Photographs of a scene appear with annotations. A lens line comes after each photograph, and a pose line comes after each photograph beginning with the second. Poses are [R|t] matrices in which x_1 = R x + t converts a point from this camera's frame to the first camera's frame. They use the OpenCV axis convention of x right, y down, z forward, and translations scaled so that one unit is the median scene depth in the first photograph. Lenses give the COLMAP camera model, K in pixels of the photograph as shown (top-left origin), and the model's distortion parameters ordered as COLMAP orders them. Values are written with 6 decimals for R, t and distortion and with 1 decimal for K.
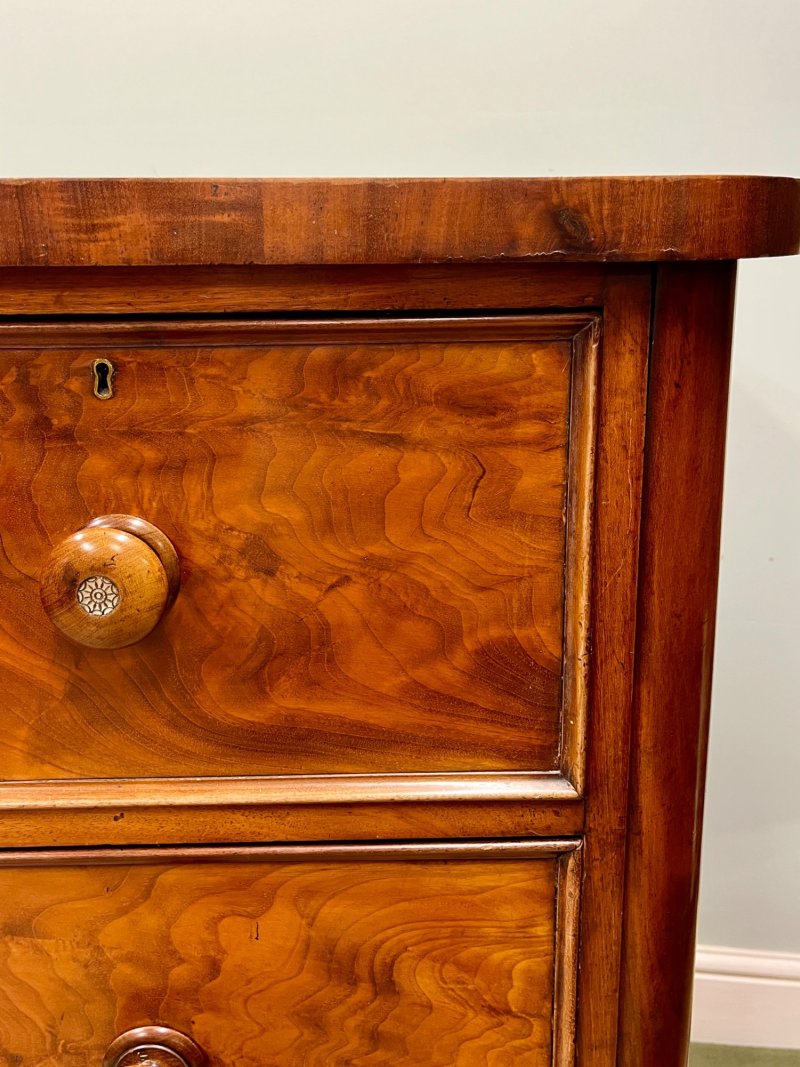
lens RADIAL K [[916.0, 0, 395.9], [0, 916.0, 462.4], [0, 0, 1]] dist [0.012084, 0.005170]
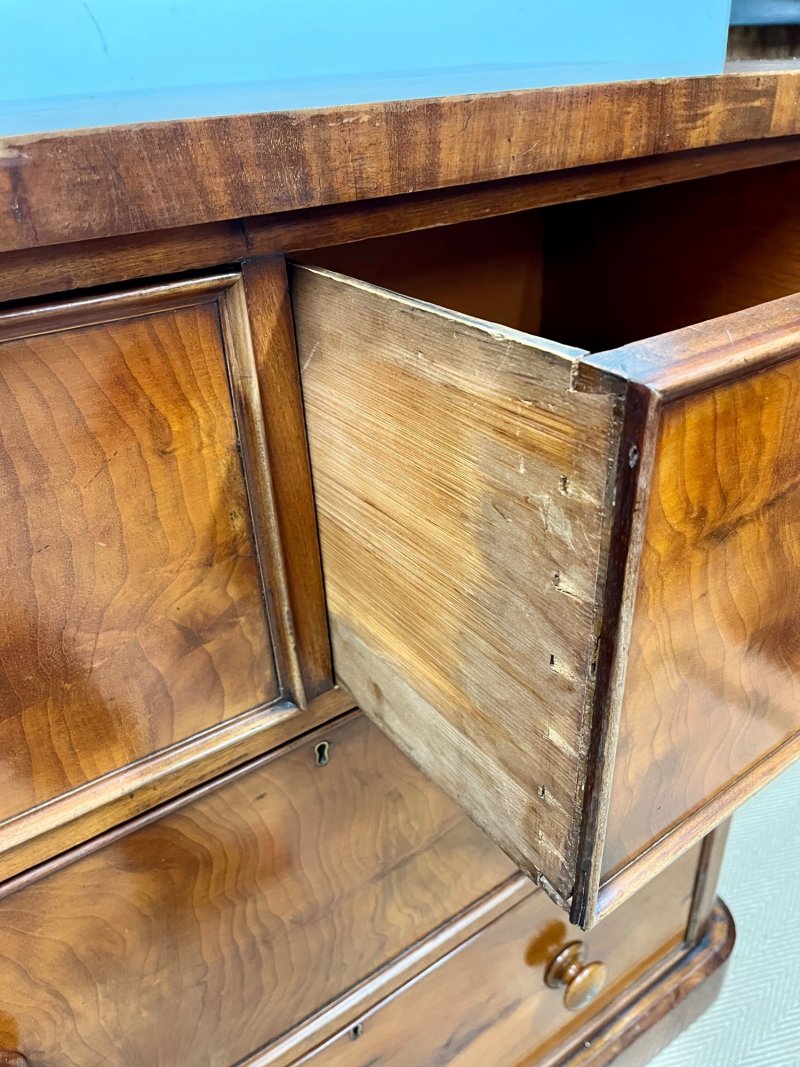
lens RADIAL K [[832.9, 0, 410.6], [0, 832.9, 540.4], [0, 0, 1]] dist [0.062379, -0.095459]
pose [[0.821989, -0.309402, 0.478126, -1.197193], [0.152394, 0.928432, 0.338806, -0.142445], [-0.548735, -0.205631, 0.810312, 0.127514]]
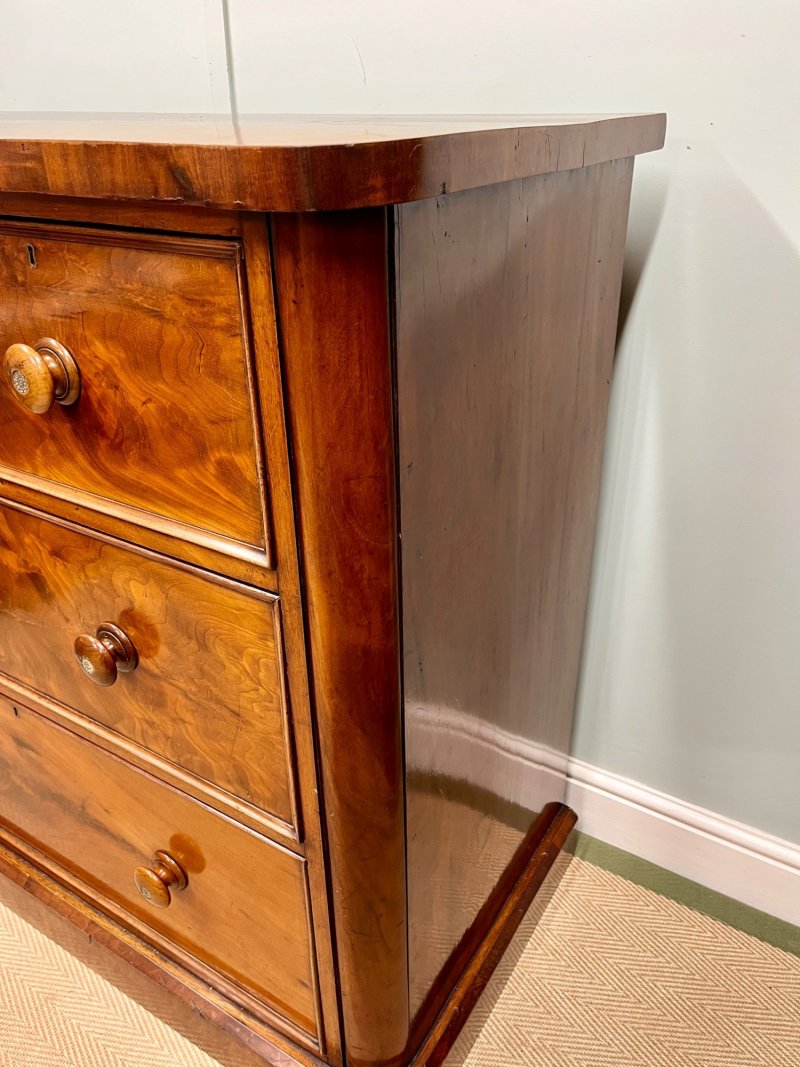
lens RADIAL K [[832.9, 0, 396.5], [0, 832.9, 549.1], [0, 0, 1]] dist [0.062379, -0.095459]
pose [[0.832638, 0.266445, -0.485510, 1.100394], [-0.108938, 0.938332, 0.328124, -0.158536], [0.542997, -0.220318, 0.810317, -0.018615]]
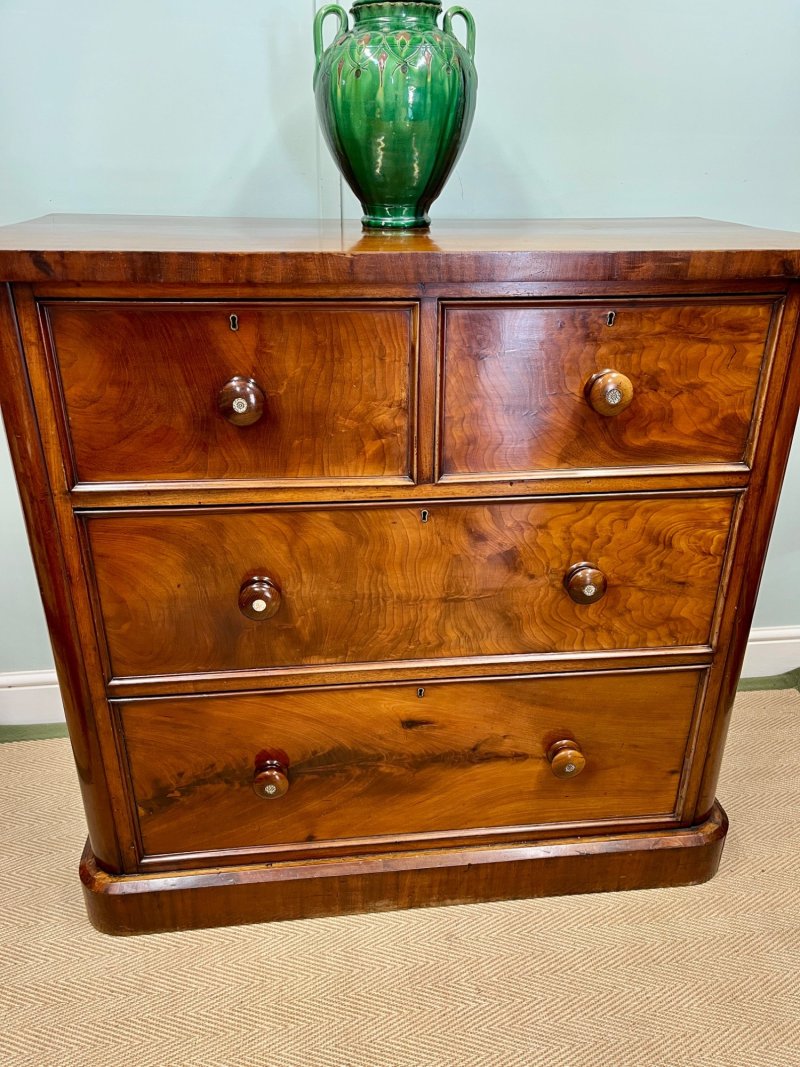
lens RADIAL K [[830.6, 0, 407.7], [0, 830.6, 549.2], [0, 0, 1]] dist [0.051791, -0.064691]
pose [[0.994652, -0.028237, 0.099348, -1.151645], [0.004030, 0.971779, 0.235860, -0.011110], [-0.103205, -0.234198, 0.966695, -1.483210]]
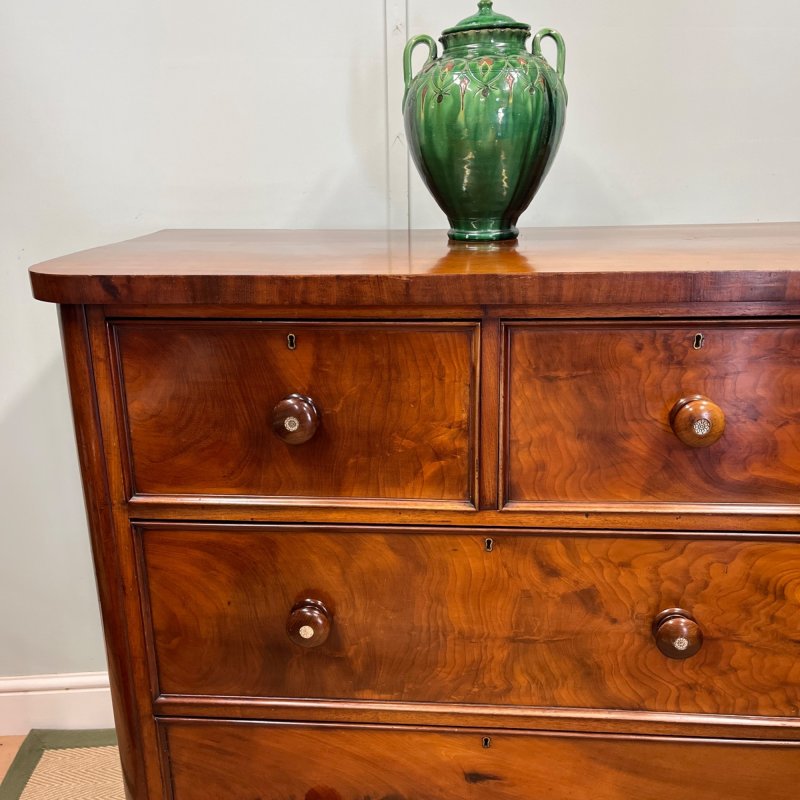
lens RADIAL K [[833.4, 0, 394.0], [0, 833.4, 399.4], [0, 0, 1]] dist [0.029202, 0.000000]
pose [[0.995484, 0.015720, -0.093617, -0.888446], [-0.007529, 0.996161, 0.087210, -0.119950], [0.094629, -0.086111, 0.991781, -1.301415]]
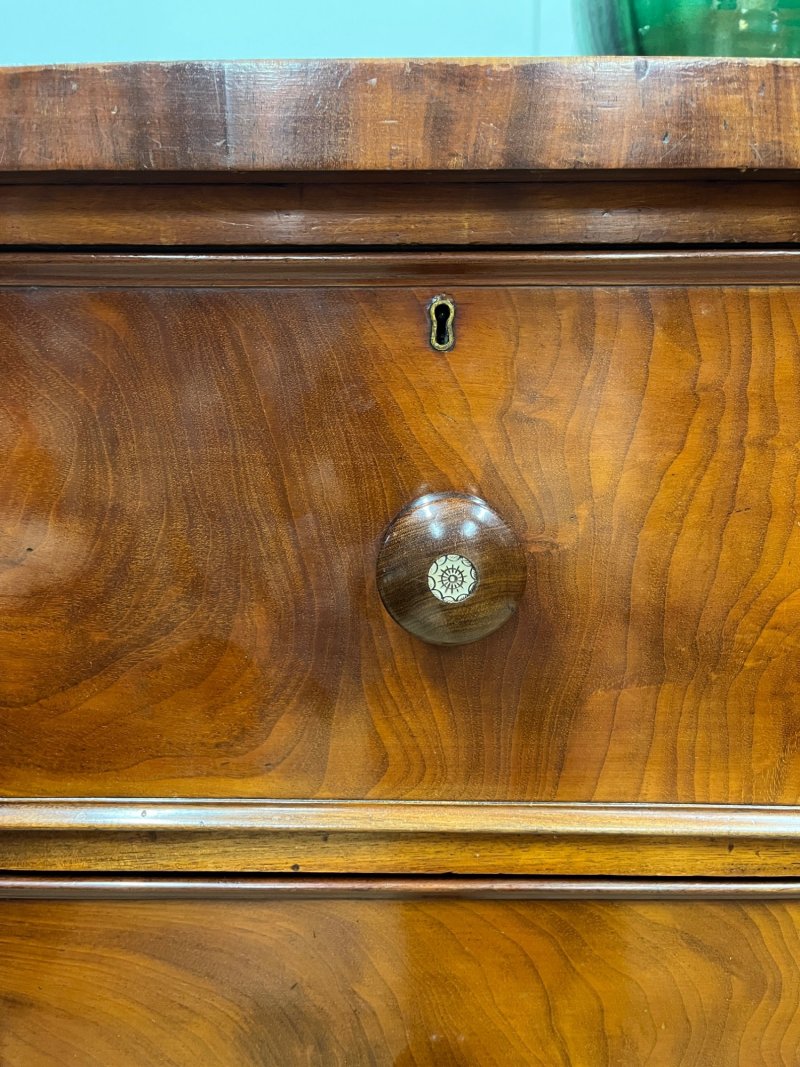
lens RADIAL K [[830.6, 0, 383.0], [0, 830.6, 544.6], [0, 0, 1]] dist [0.051791, -0.064691]
pose [[0.999592, 0.005680, -0.028009, -1.411485], [-0.005648, 0.999983, 0.001241, 0.115927], [0.028015, -0.001082, 0.999607, 0.197144]]
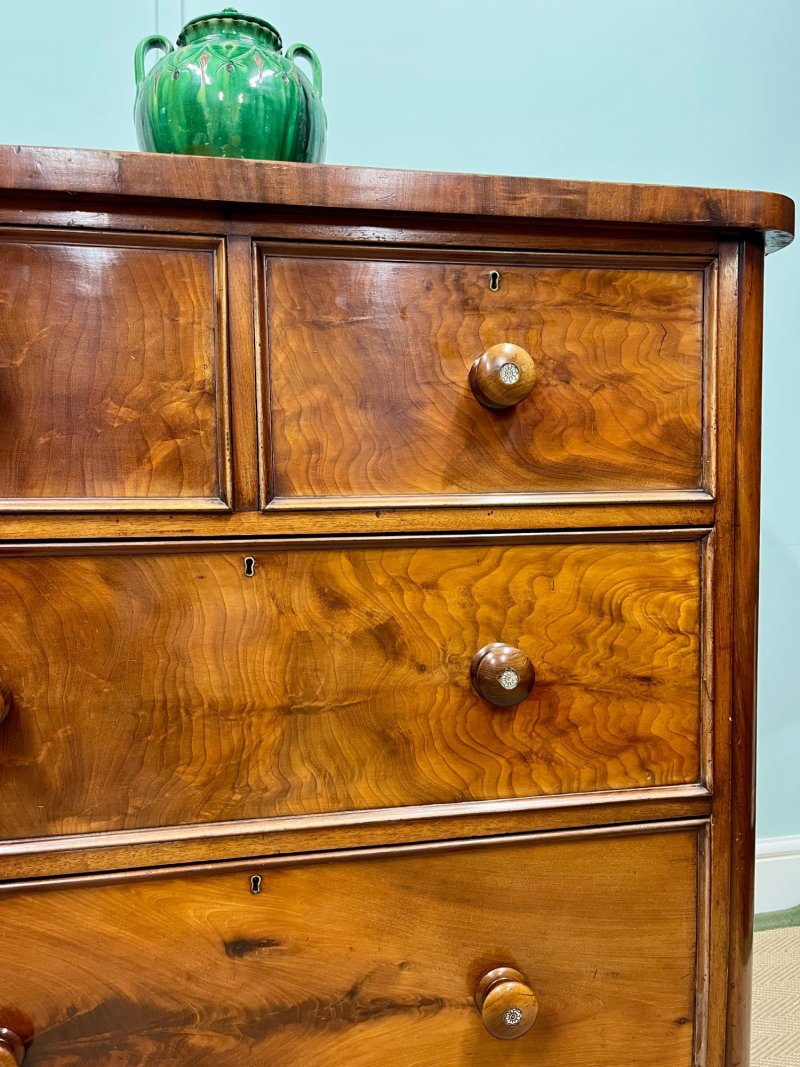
lens RADIAL K [[832.9, 0, 402.6], [0, 832.9, 537.5], [0, 0, 1]] dist [0.062379, -0.095459]
pose [[0.984777, -0.015481, 0.173129, -0.819715], [0.040725, 0.988852, -0.143226, 0.708112], [-0.168982, 0.148096, 0.974429, -0.682240]]
